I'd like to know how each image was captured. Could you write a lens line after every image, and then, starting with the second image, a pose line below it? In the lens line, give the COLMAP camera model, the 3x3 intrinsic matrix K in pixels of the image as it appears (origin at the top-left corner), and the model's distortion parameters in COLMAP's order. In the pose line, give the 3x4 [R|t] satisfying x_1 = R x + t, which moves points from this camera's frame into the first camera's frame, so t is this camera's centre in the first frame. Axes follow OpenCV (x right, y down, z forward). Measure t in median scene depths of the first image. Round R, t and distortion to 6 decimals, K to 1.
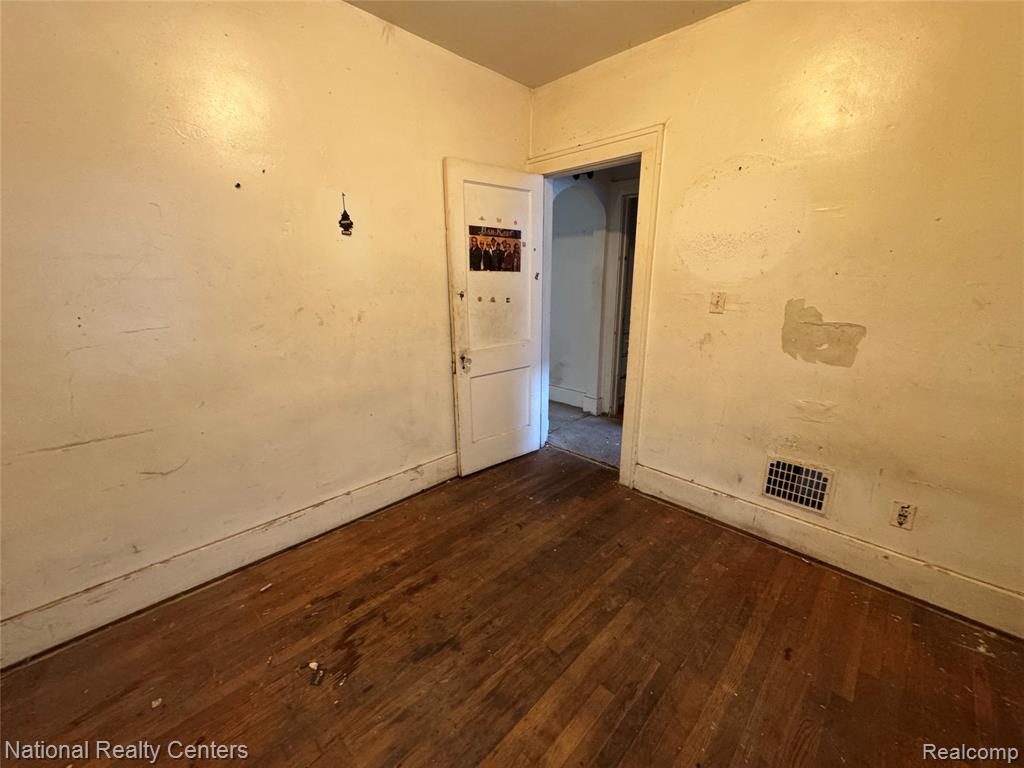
lens RADIAL K [[413.4, 0, 511.4], [0, 413.4, 383.6], [0, 0, 1]] dist [-0.000057, 0.000181]
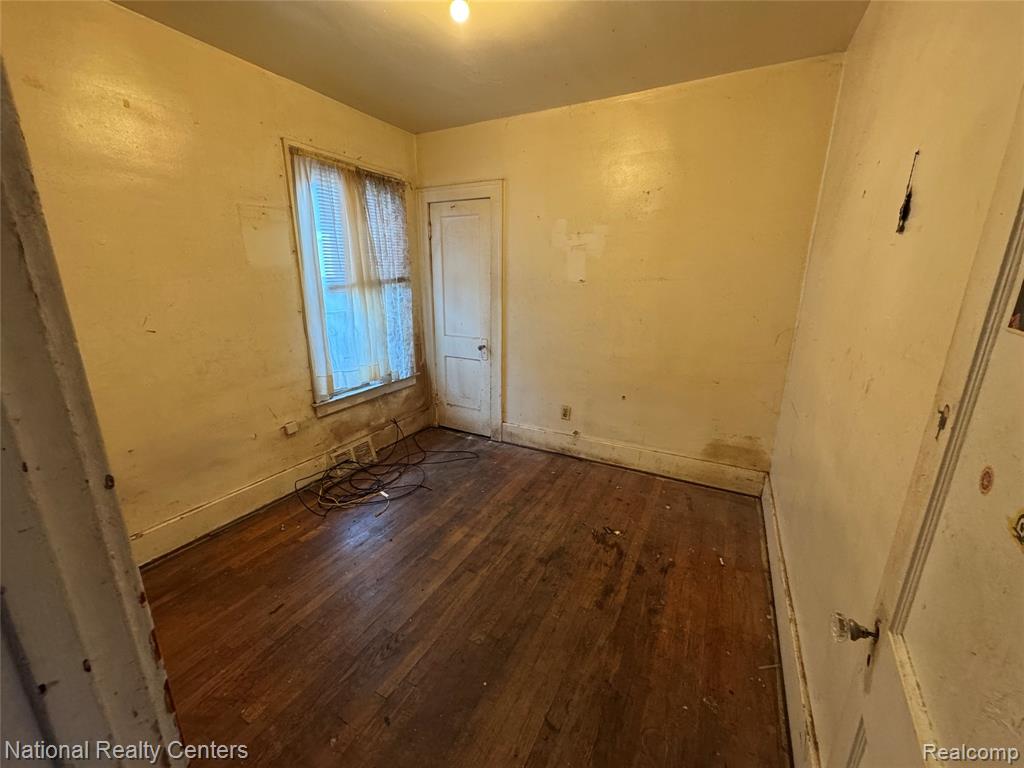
lens RADIAL K [[413.4, 0, 512.0], [0, 413.4, 385.7], [0, 0, 1]] dist [-0.000057, 0.000181]
pose [[-0.958254, 0.064807, -0.278477, 0.287821], [-0.081475, 0.871700, 0.483219, -0.497510], [0.274065, 0.485735, -0.830030, 1.729053]]
